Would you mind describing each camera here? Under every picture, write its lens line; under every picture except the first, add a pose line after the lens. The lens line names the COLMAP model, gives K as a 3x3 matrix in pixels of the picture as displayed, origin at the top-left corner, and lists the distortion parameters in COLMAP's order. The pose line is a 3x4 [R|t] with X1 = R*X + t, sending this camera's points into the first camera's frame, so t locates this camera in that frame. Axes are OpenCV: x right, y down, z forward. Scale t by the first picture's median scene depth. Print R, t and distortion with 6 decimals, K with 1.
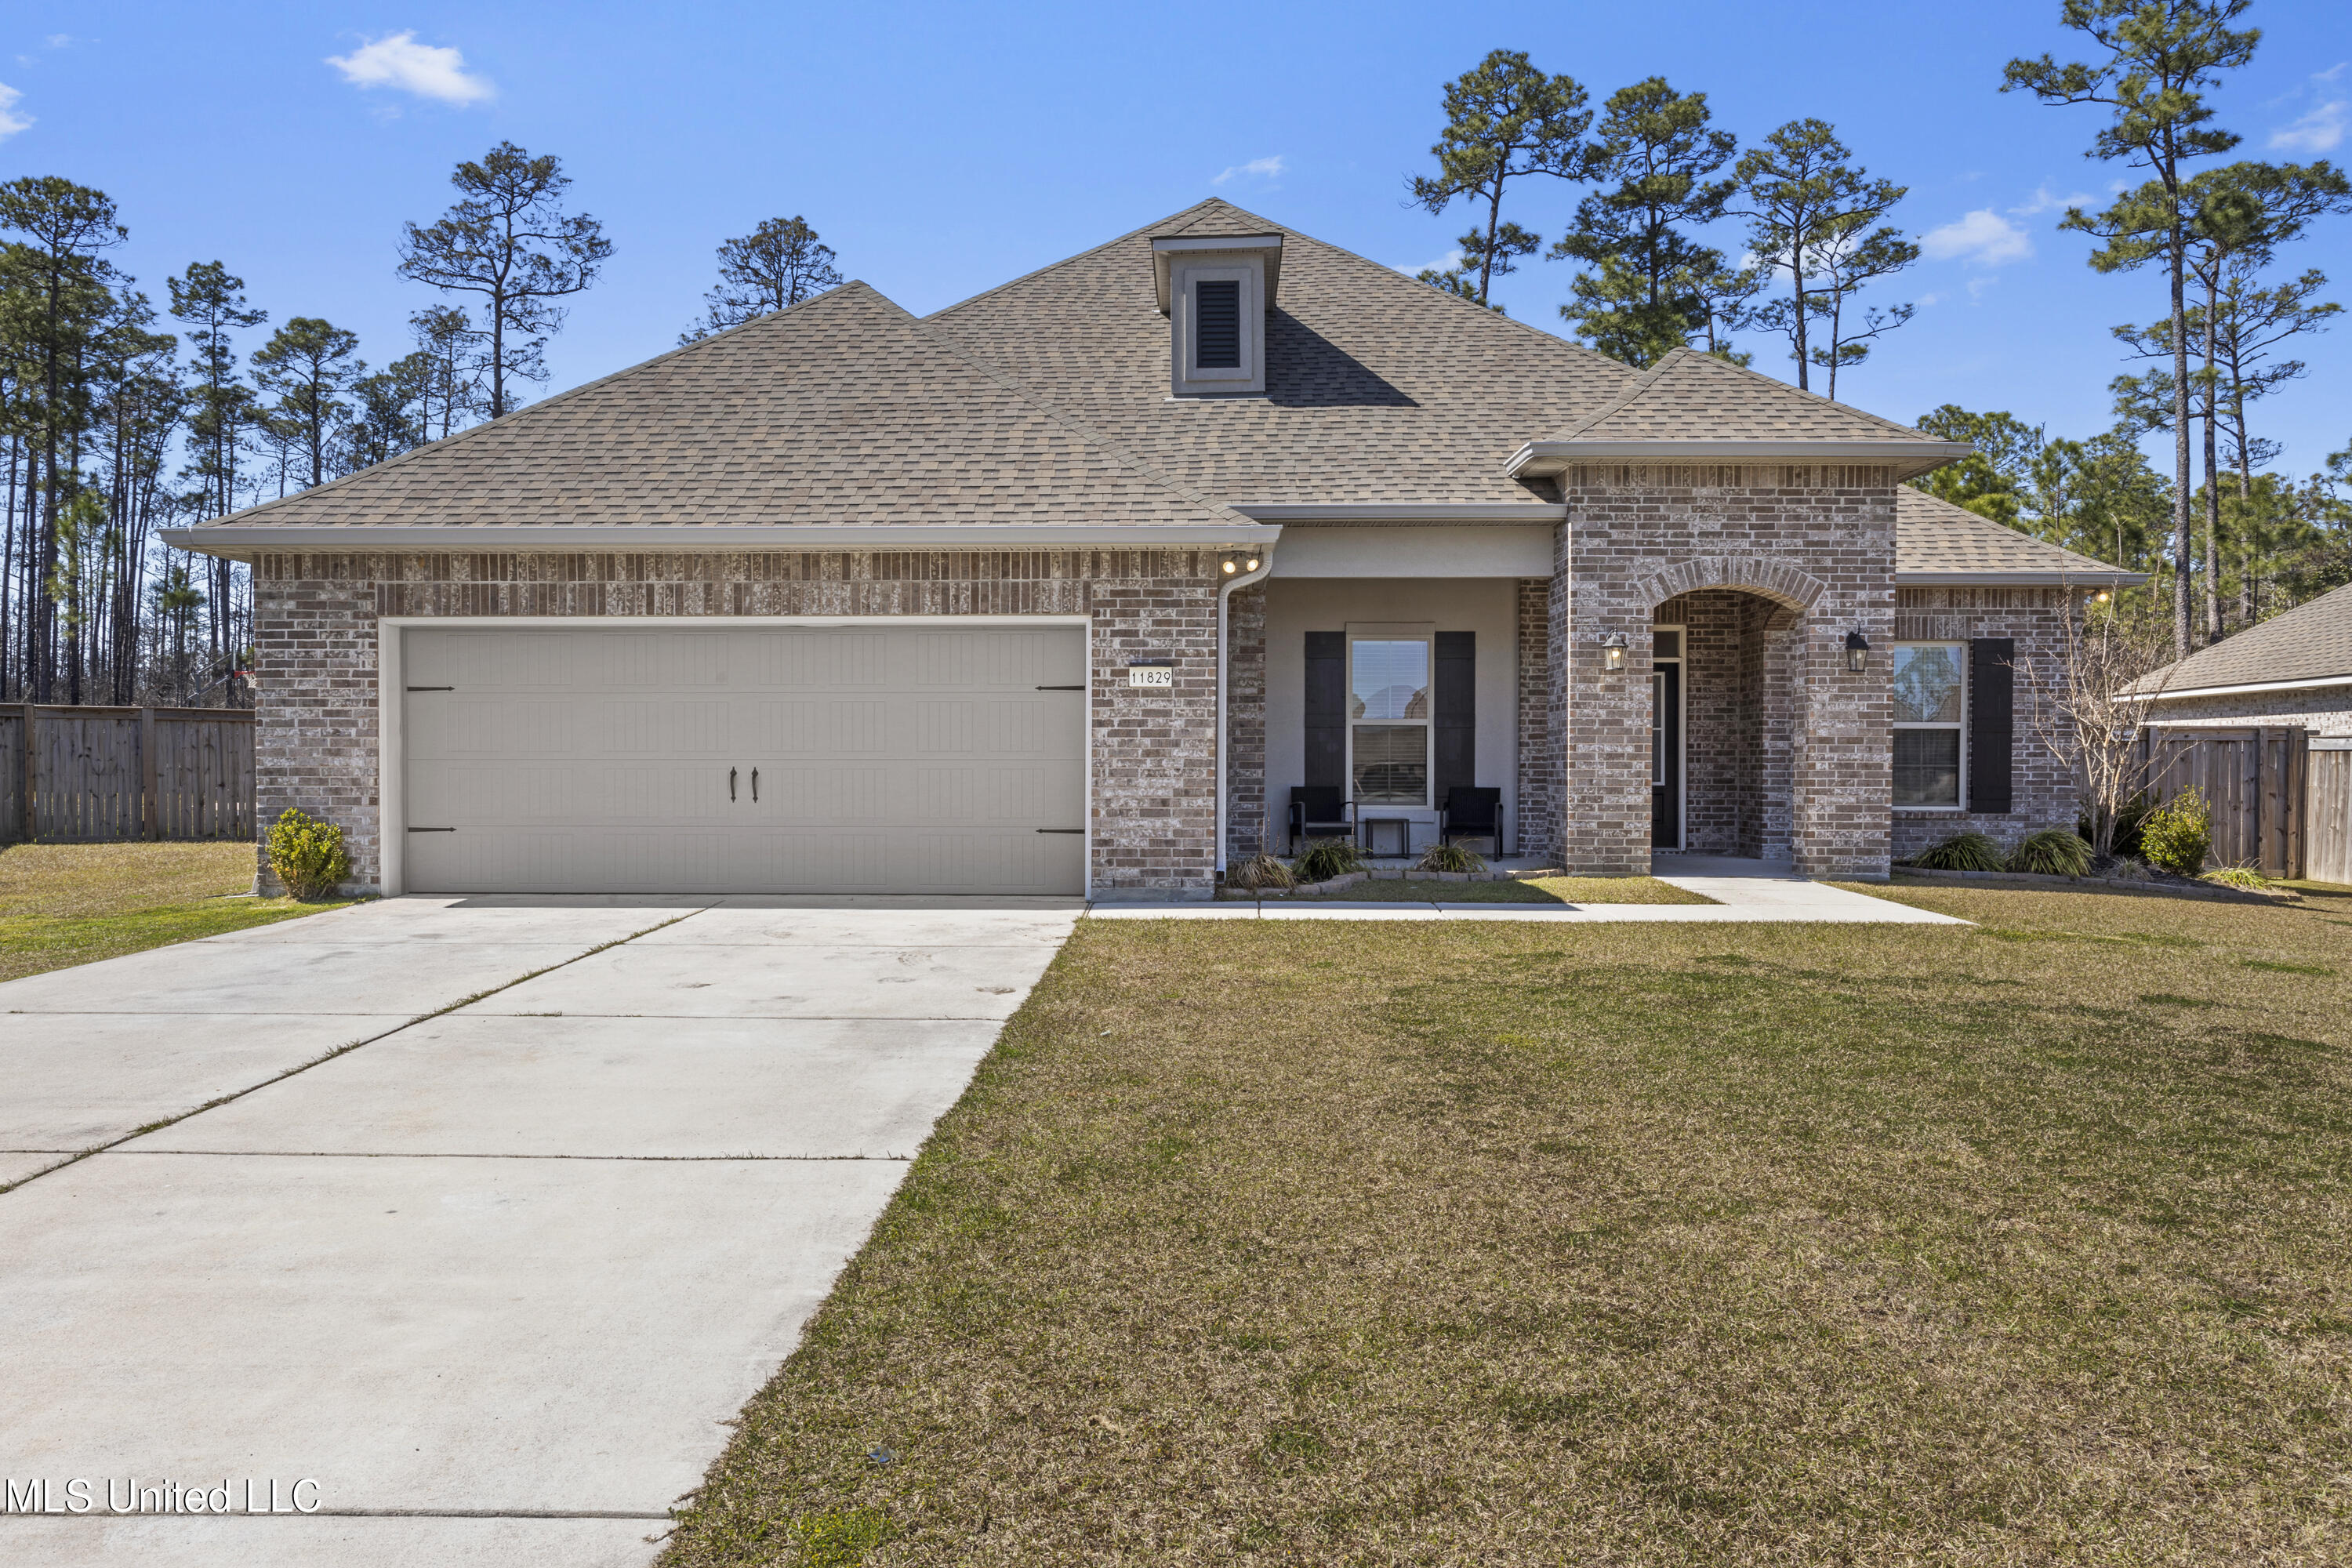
lens RADIAL K [[1751.8, 0, 1222.9], [0, 1751.8, 861.1], [0, 0, 1]] dist [-0.020001, 0.036859]
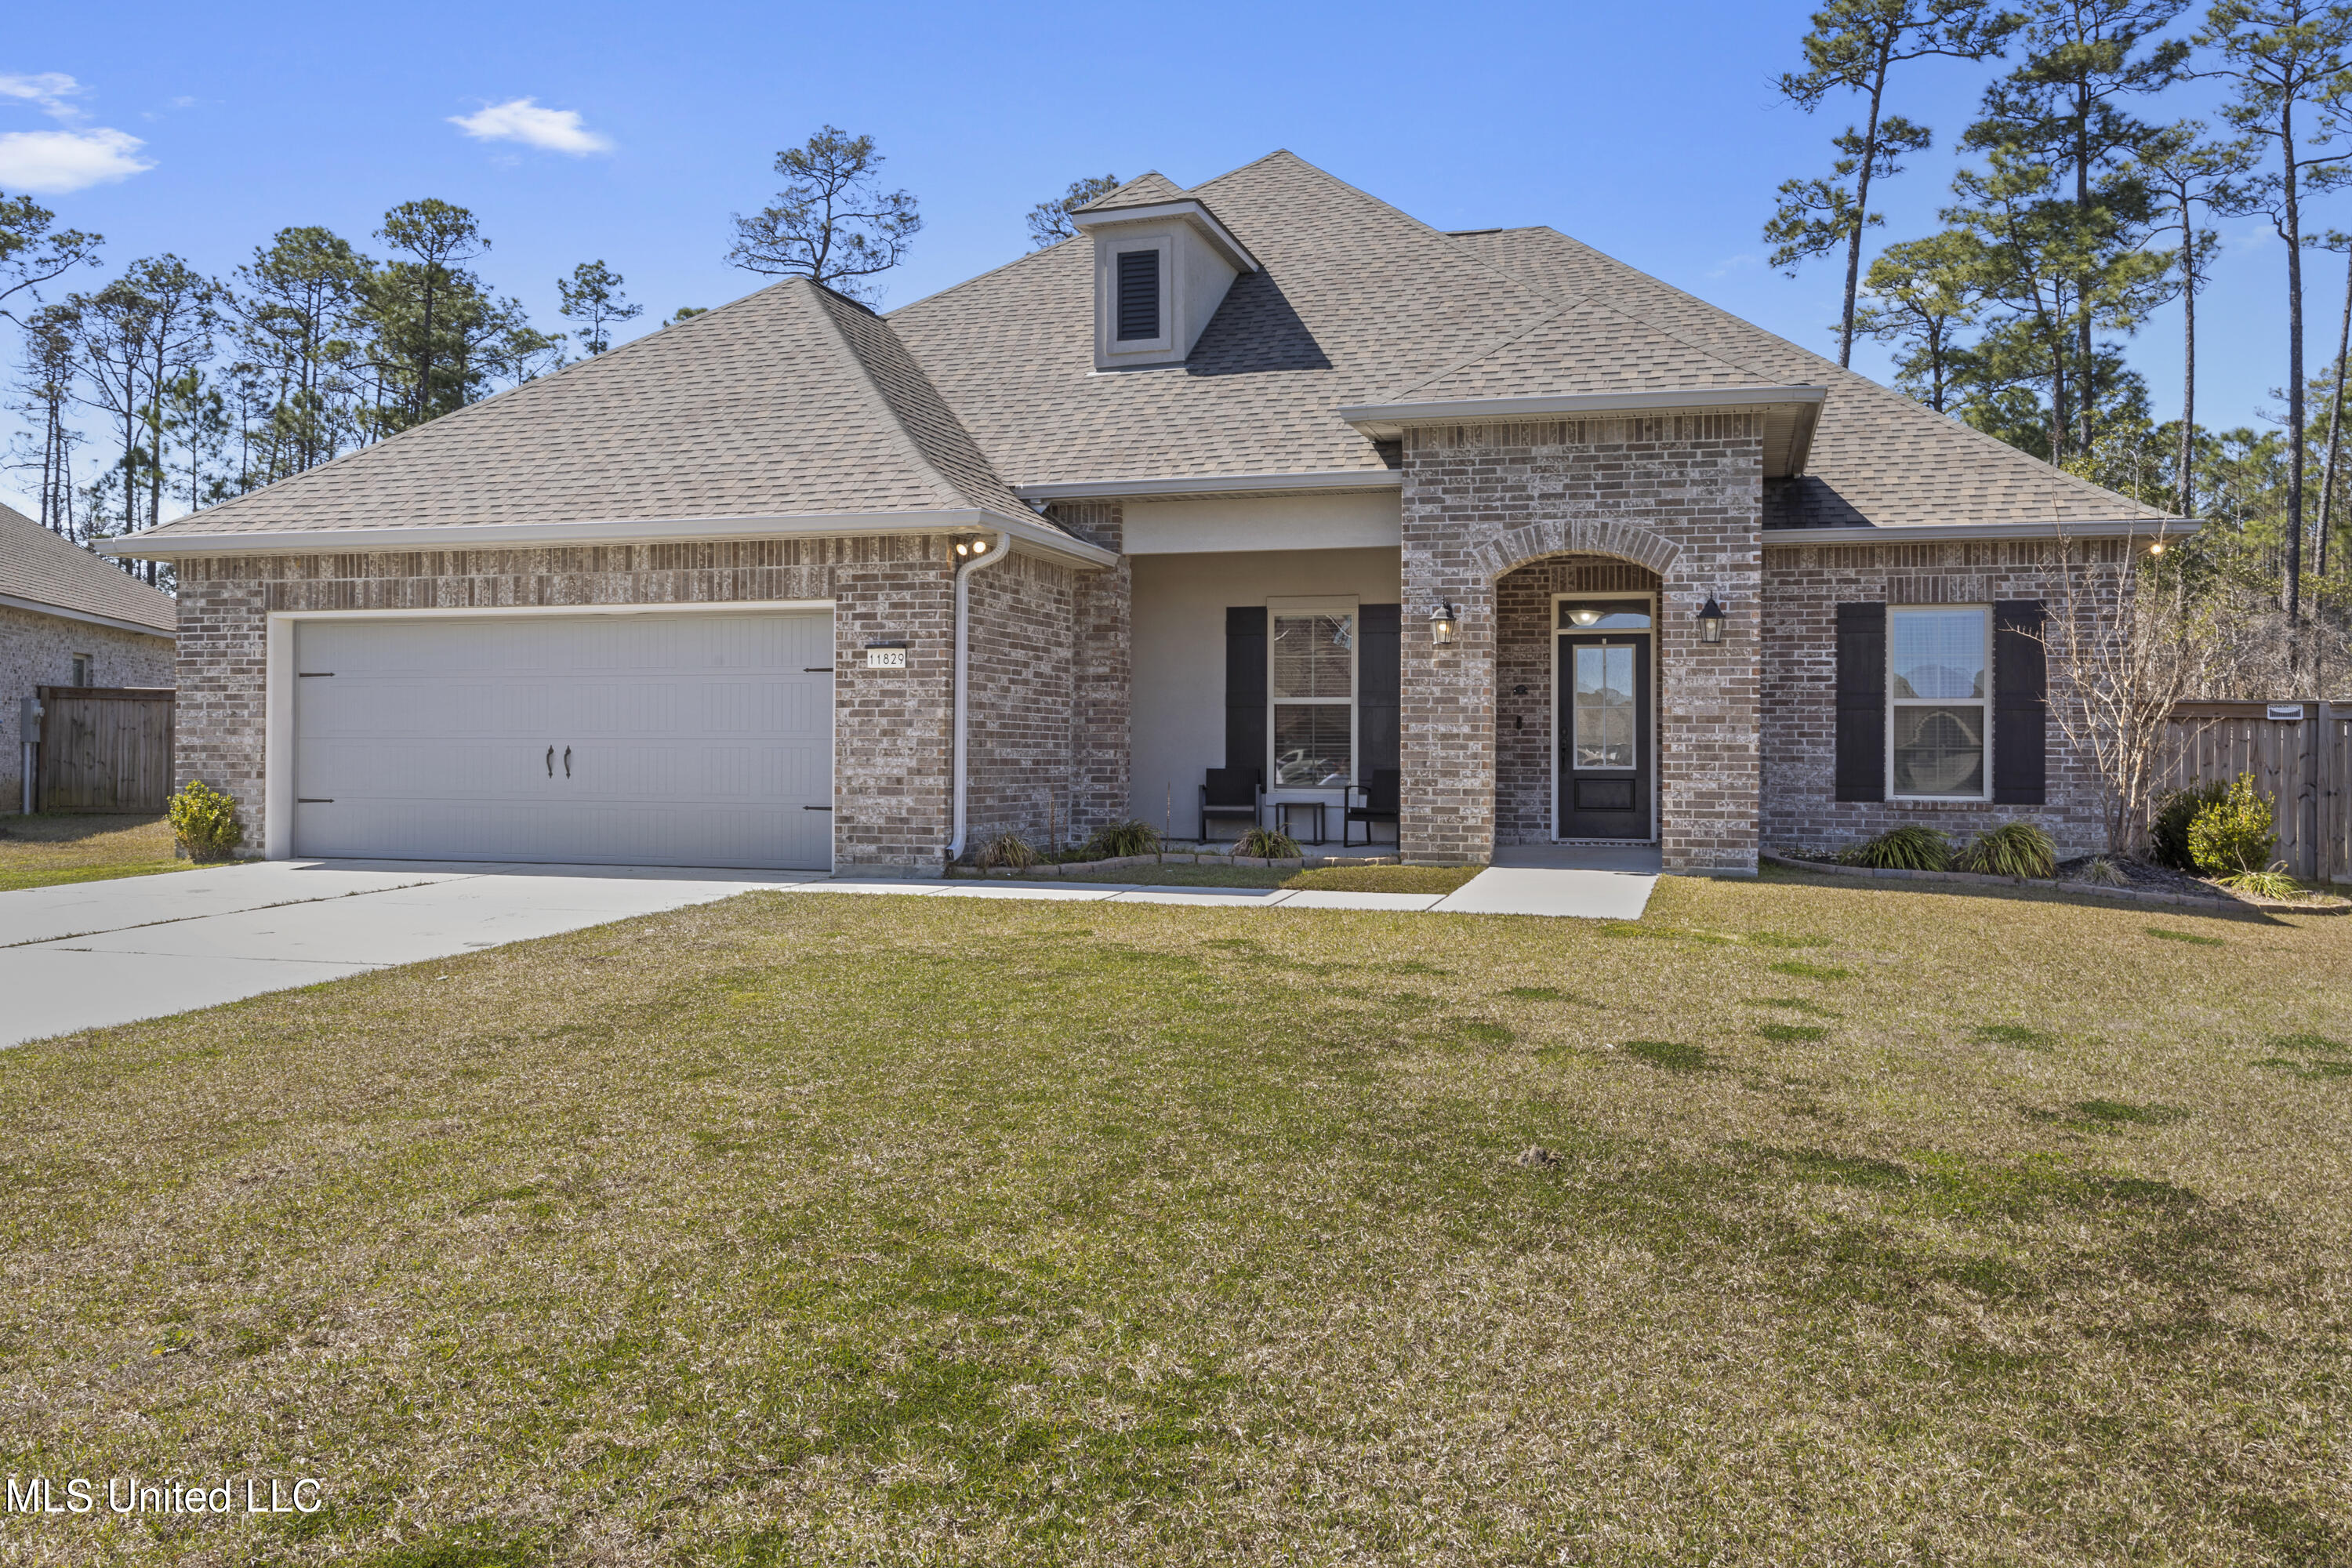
lens RADIAL K [[1977.3, 0, 1171.7], [0, 1977.3, 787.8], [0, 0, 1]] dist [-0.006971, 0.048247]
pose [[0.958513, 0.008323, -0.284927, 0.382371], [-0.018662, 0.999261, -0.033591, 0.005337], [0.284437, 0.037515, 0.957961, -0.048704]]
